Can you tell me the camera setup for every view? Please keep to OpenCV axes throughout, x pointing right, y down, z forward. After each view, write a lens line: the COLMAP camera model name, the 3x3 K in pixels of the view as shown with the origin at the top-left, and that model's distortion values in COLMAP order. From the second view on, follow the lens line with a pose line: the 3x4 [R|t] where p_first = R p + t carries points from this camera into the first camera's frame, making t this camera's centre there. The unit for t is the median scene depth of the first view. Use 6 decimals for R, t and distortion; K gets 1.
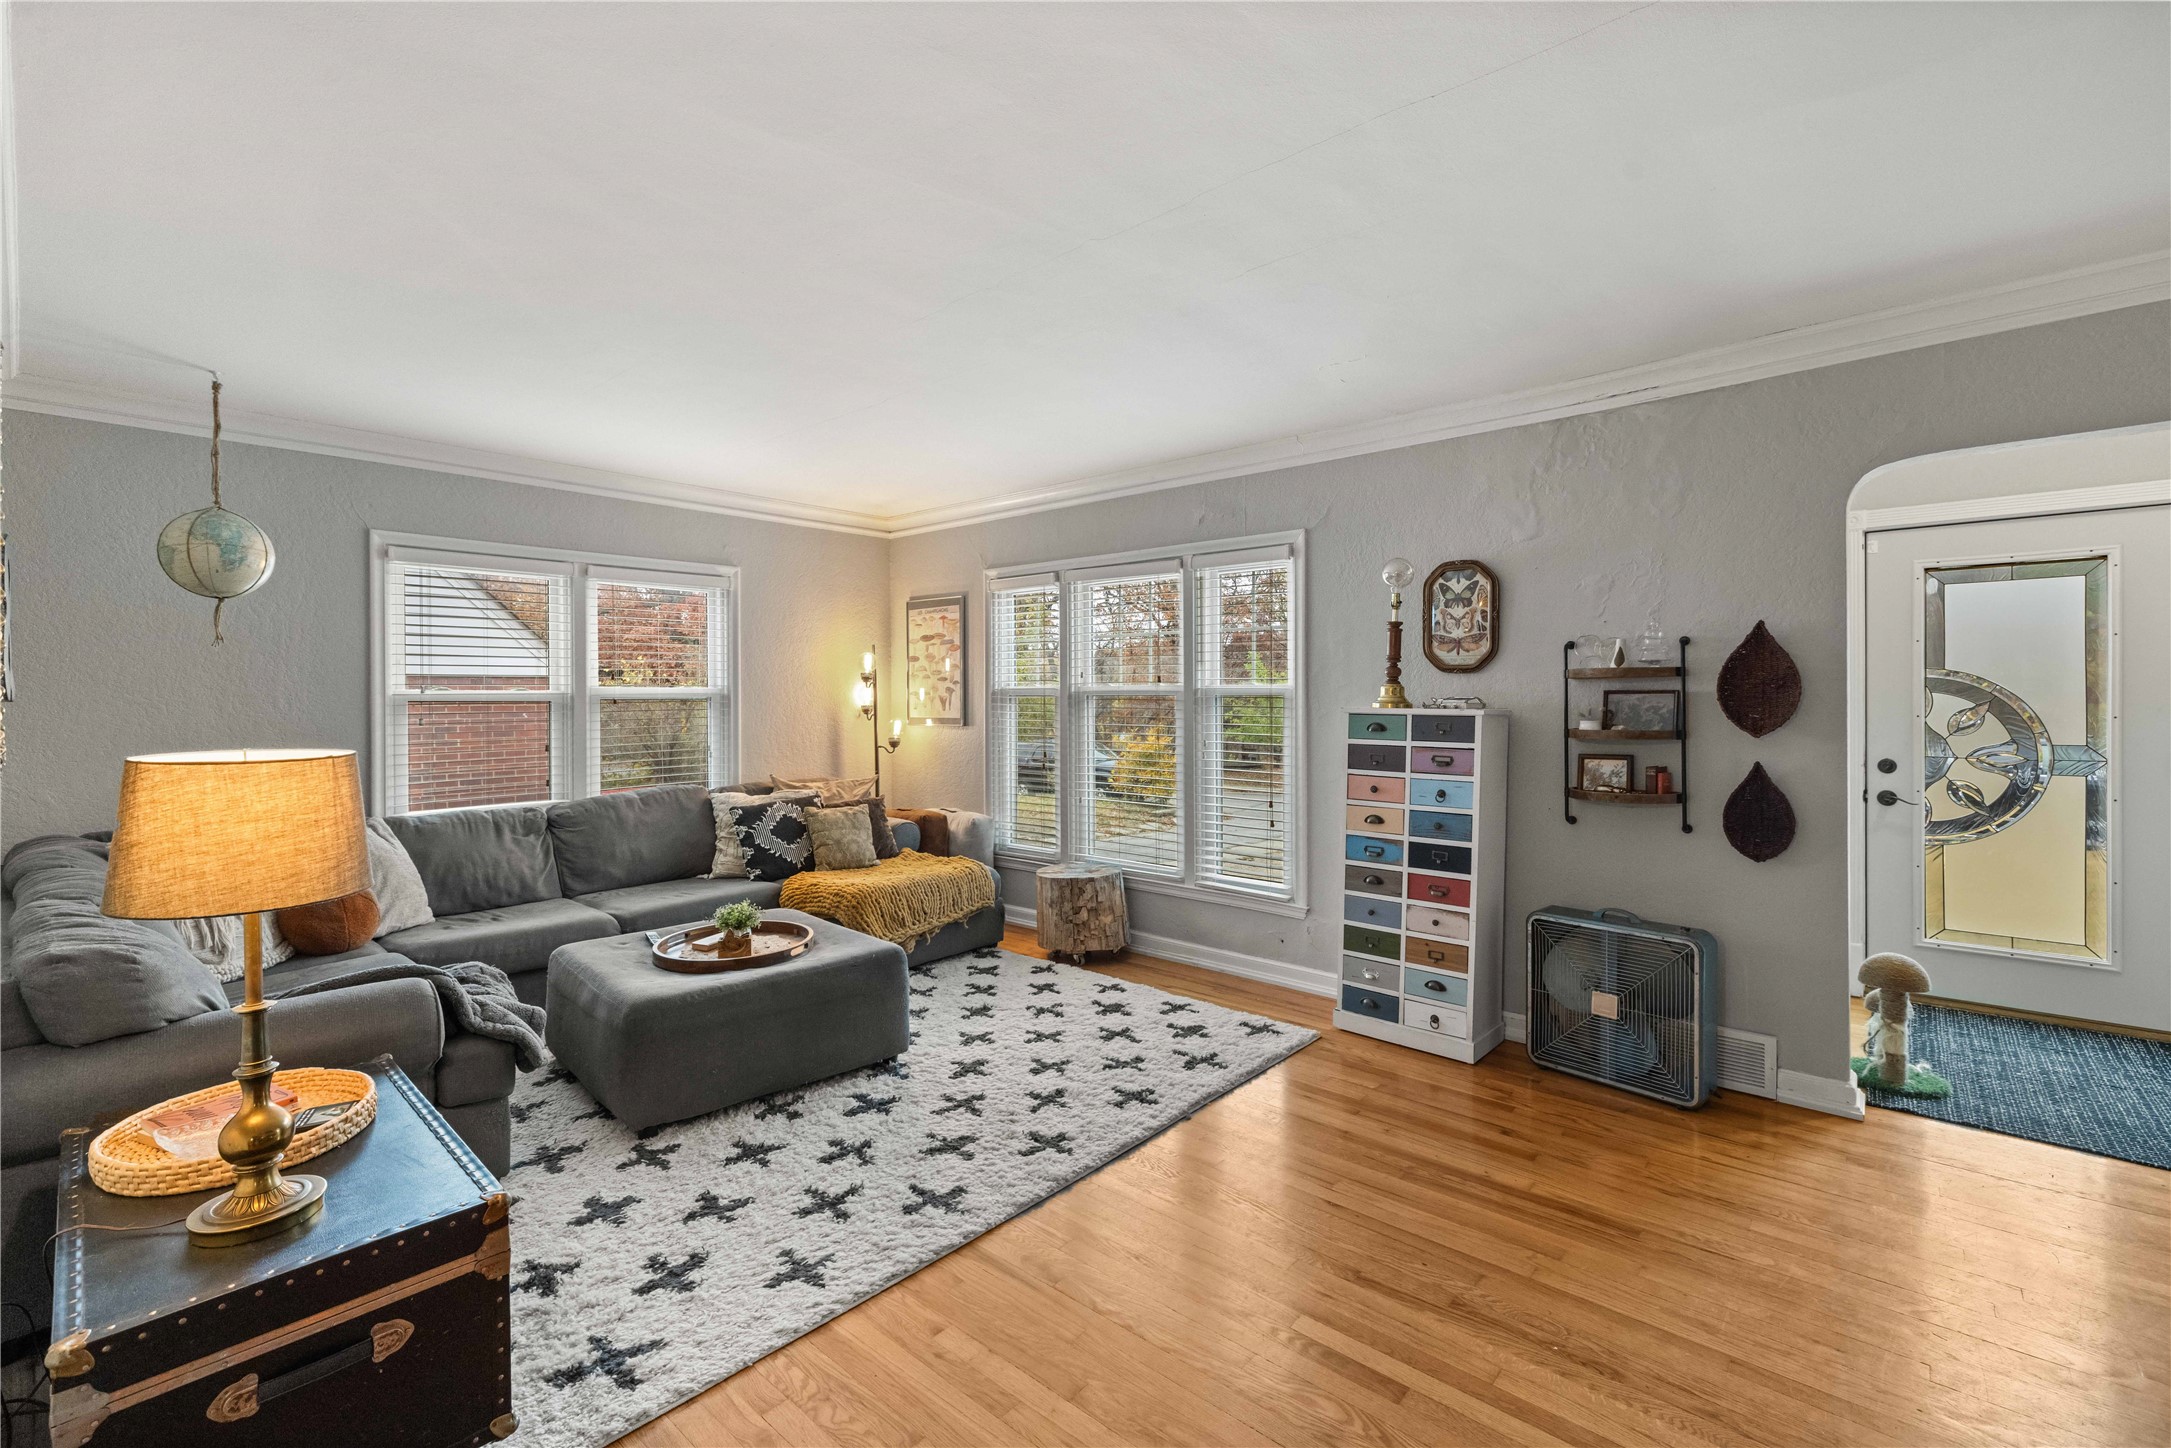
lens RADIAL K [[927.1, 0, 1080.7], [0, 927.1, 711.9], [0, 0, 1]] dist [0.001464, 0.001159]
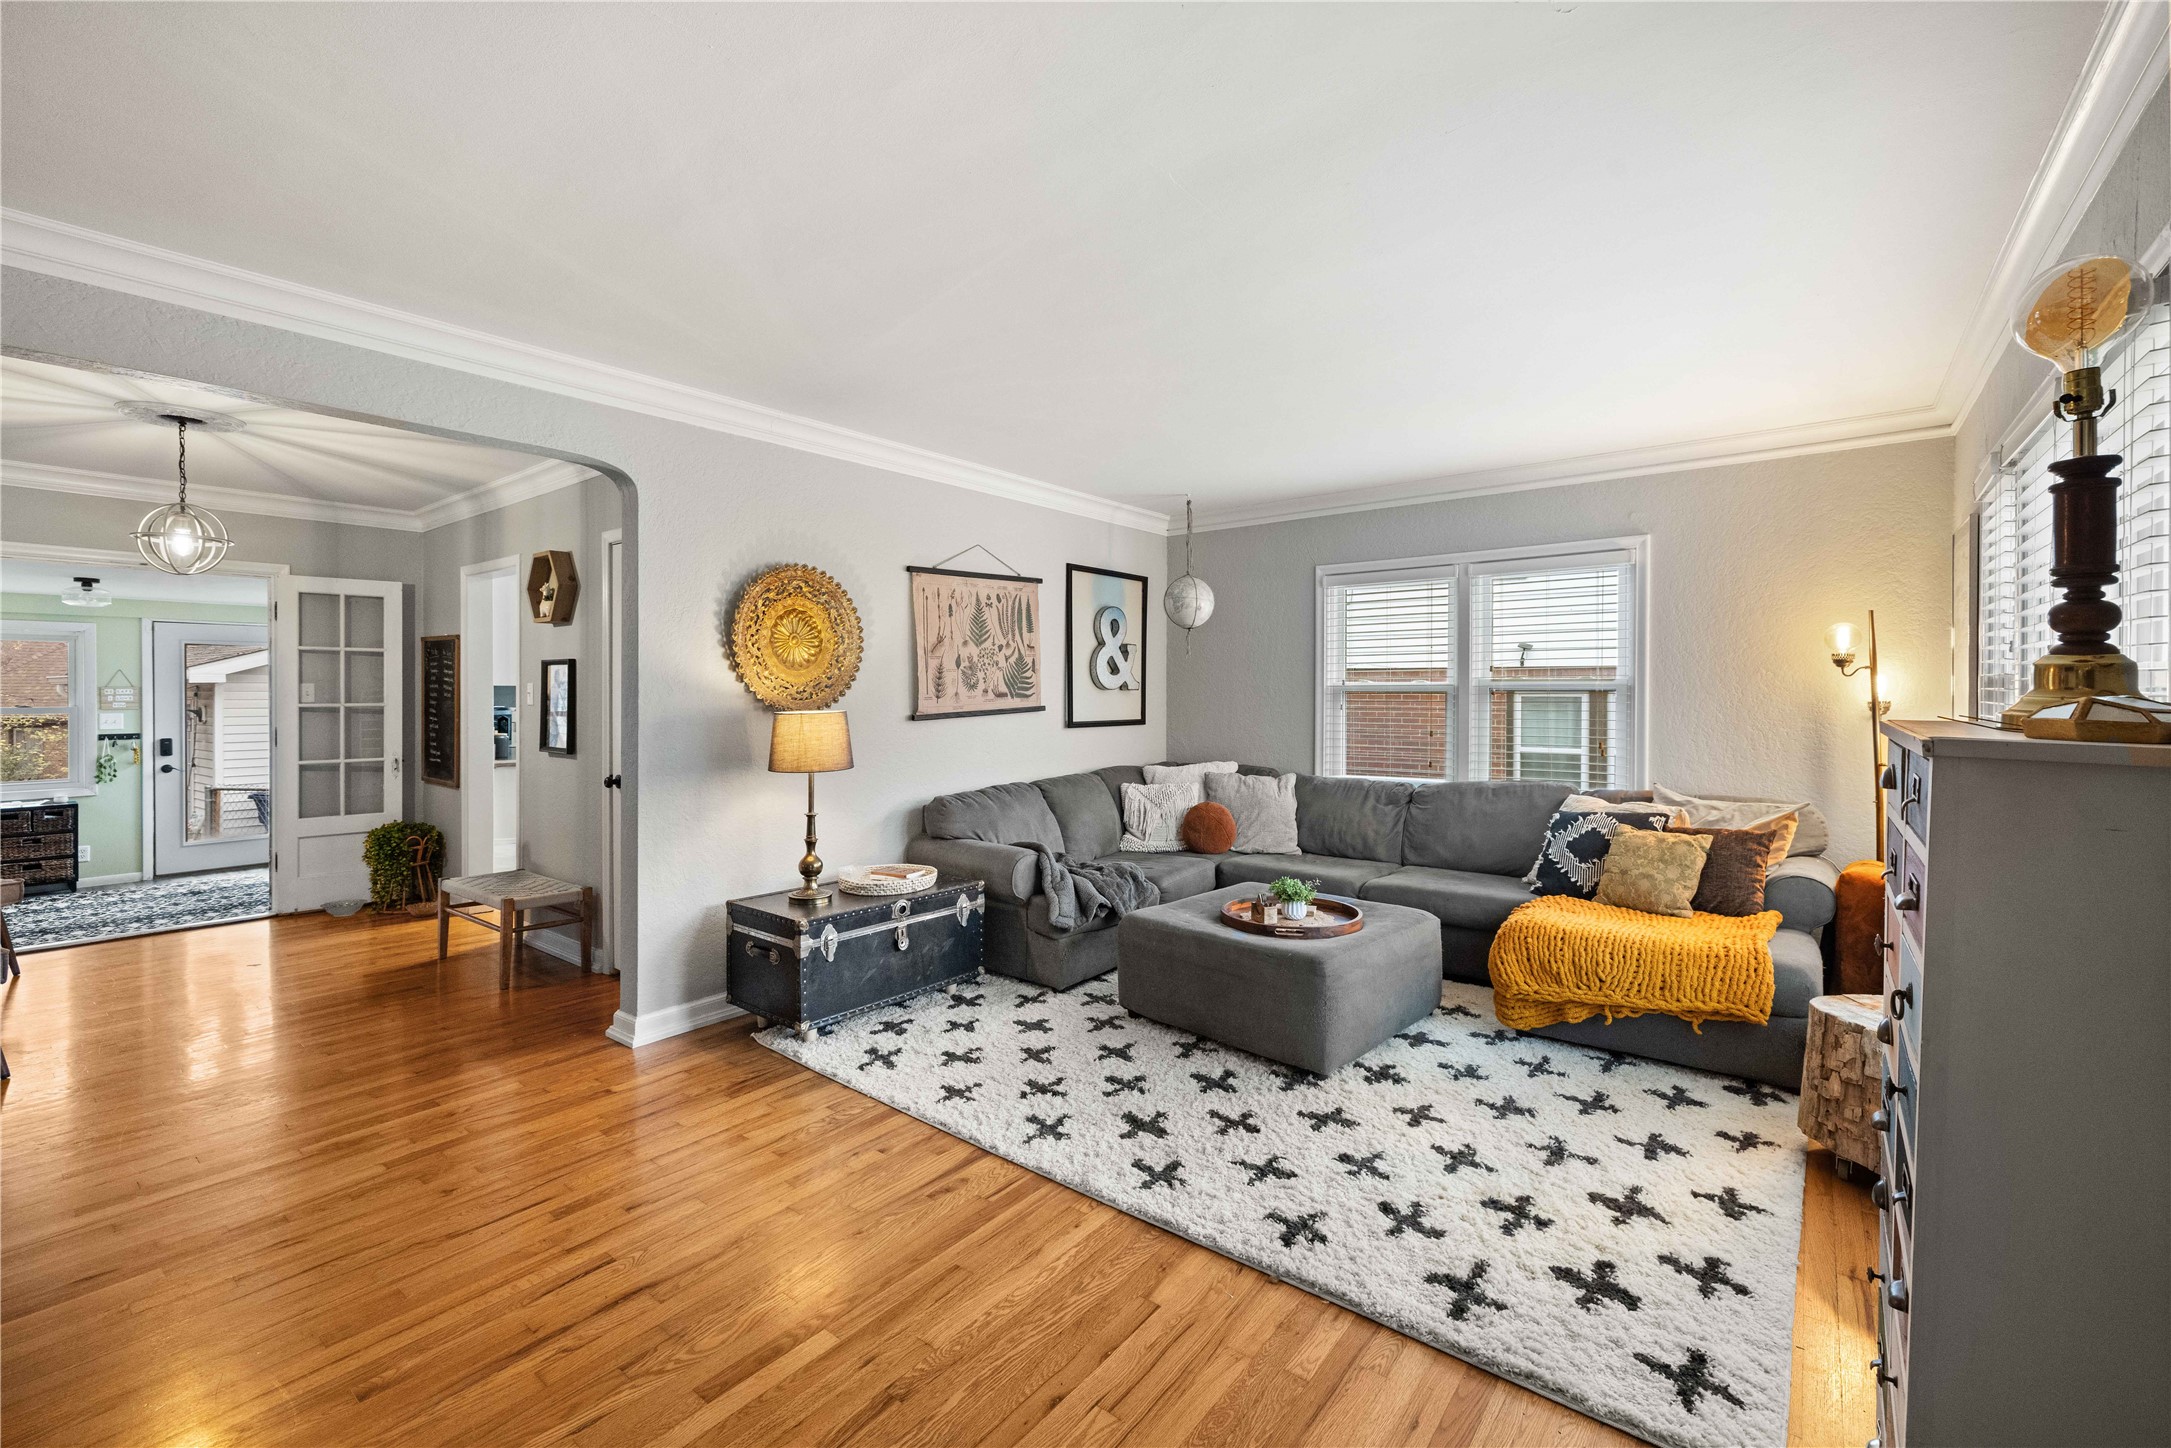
lens RADIAL K [[927.1, 0, 1090.9], [0, 927.1, 696.0], [0, 0, 1]] dist [0.001464, 0.001159]
pose [[0.052983, 0.011301, -0.998531, 0.737805], [-0.015616, 0.999823, 0.010487, -0.015902], [0.998473, 0.015037, 0.053150, 0.737255]]
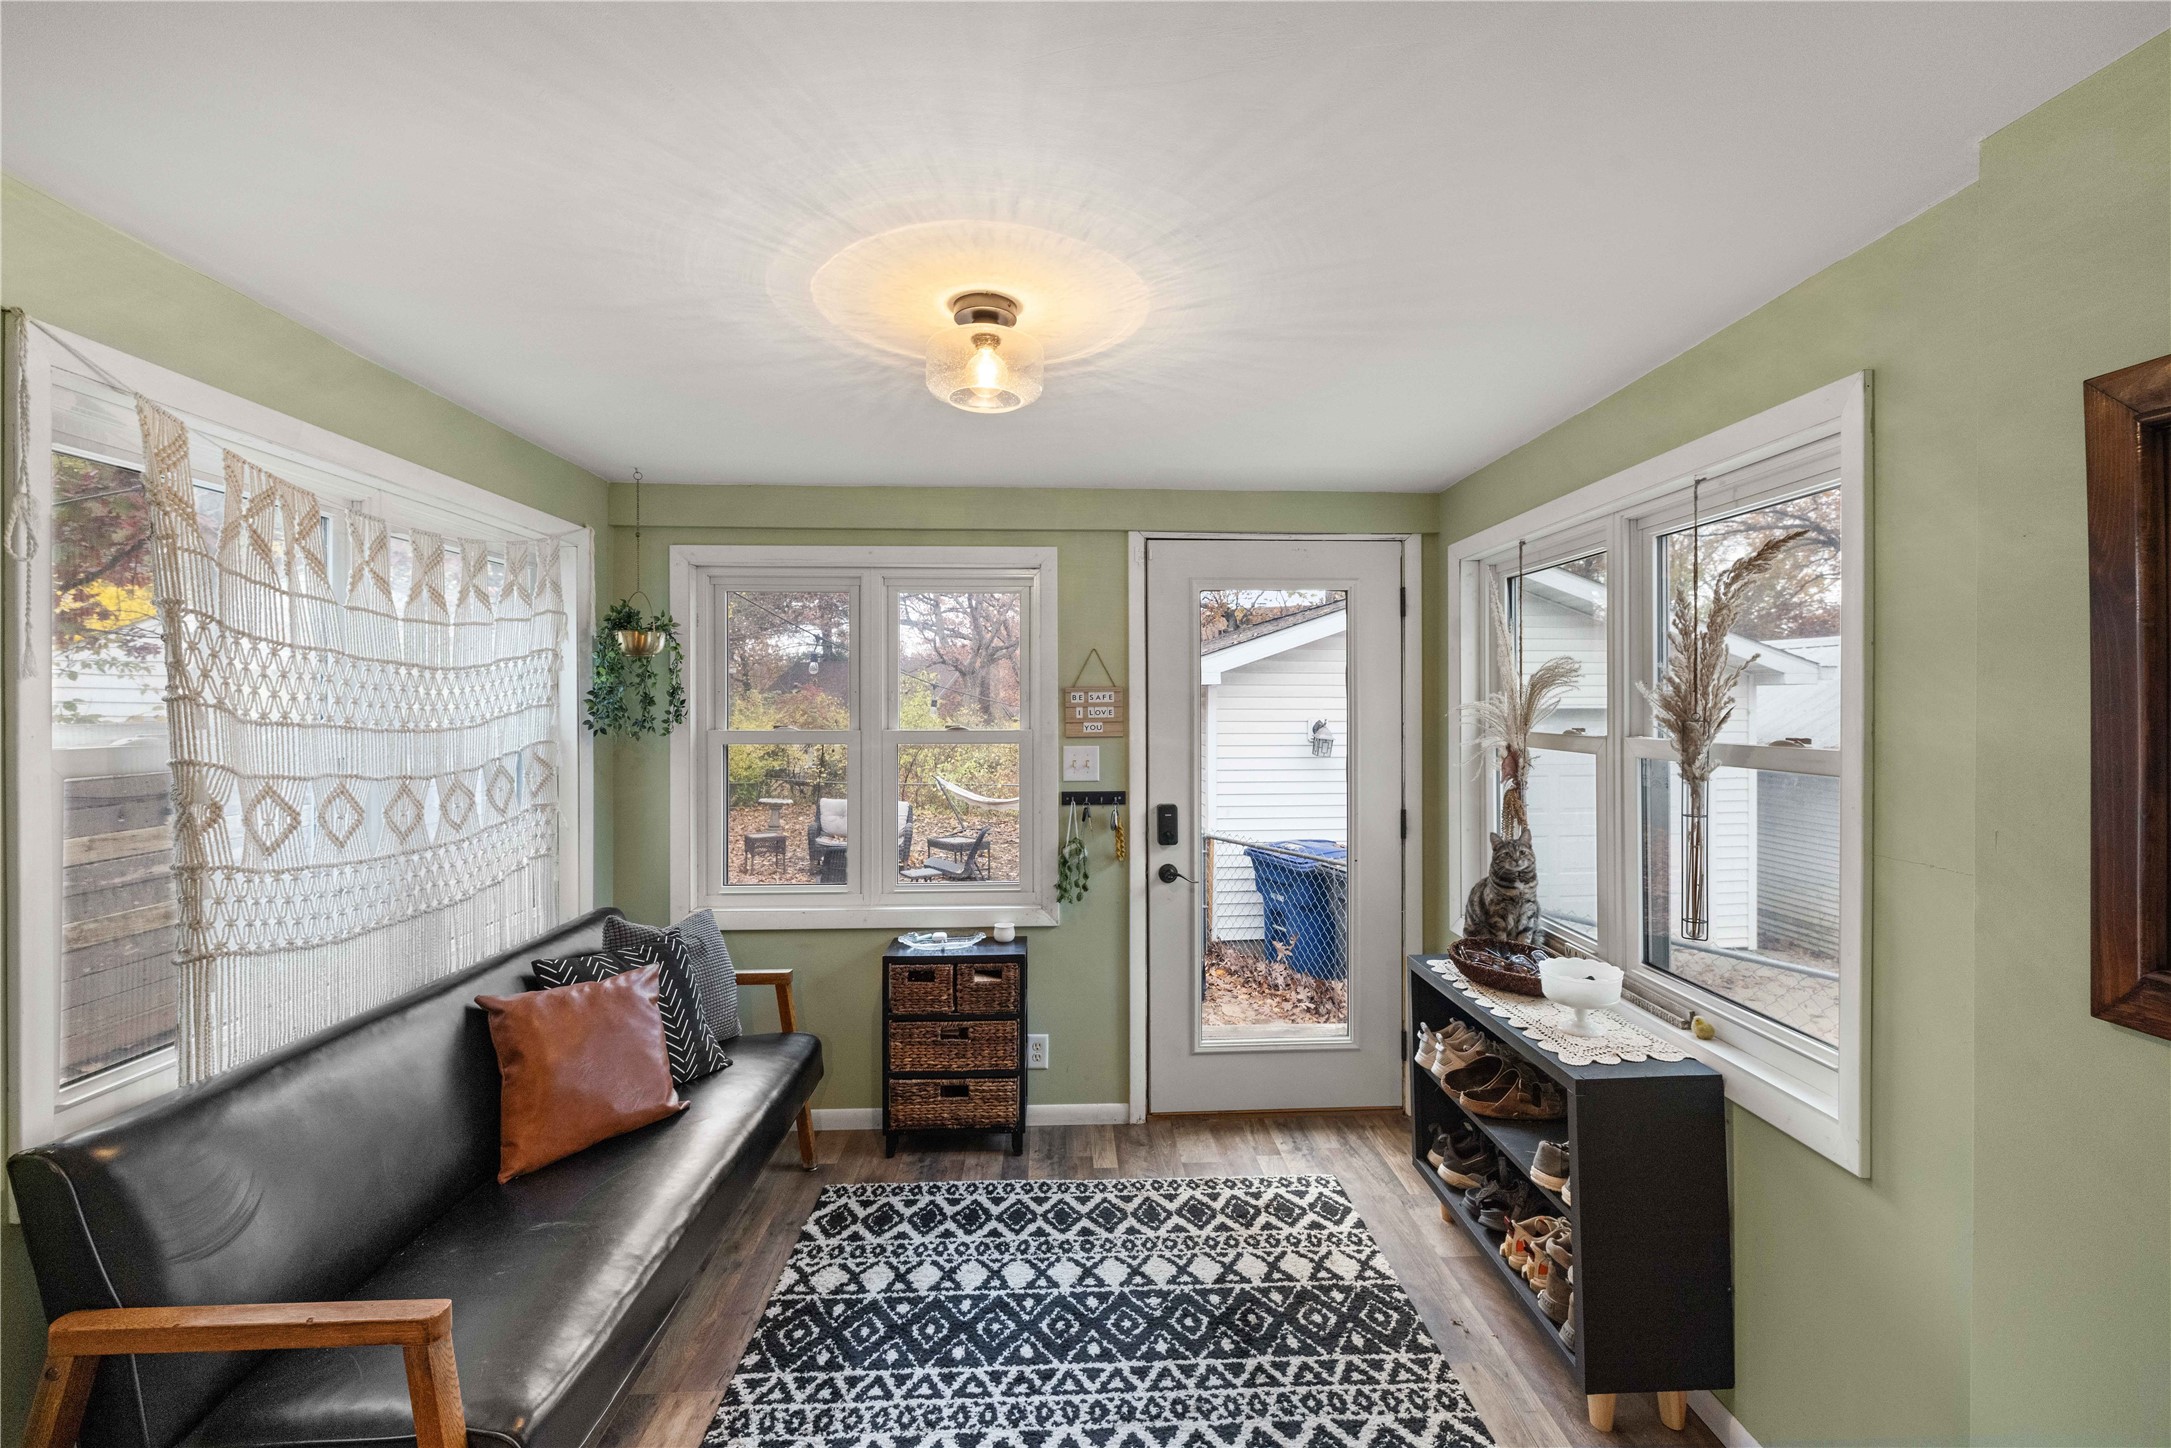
lens RADIAL K [[927.1, 0, 1085.5], [0, 927.1, 710.8], [0, 0, 1]] dist [0.001464, 0.001159]
pose [[-0.721474, 0.014524, -0.692289, -0.871794], [-0.007412, 0.999561, 0.028695, 0.017767], [0.692402, 0.025834, -0.721049, -0.718500]]
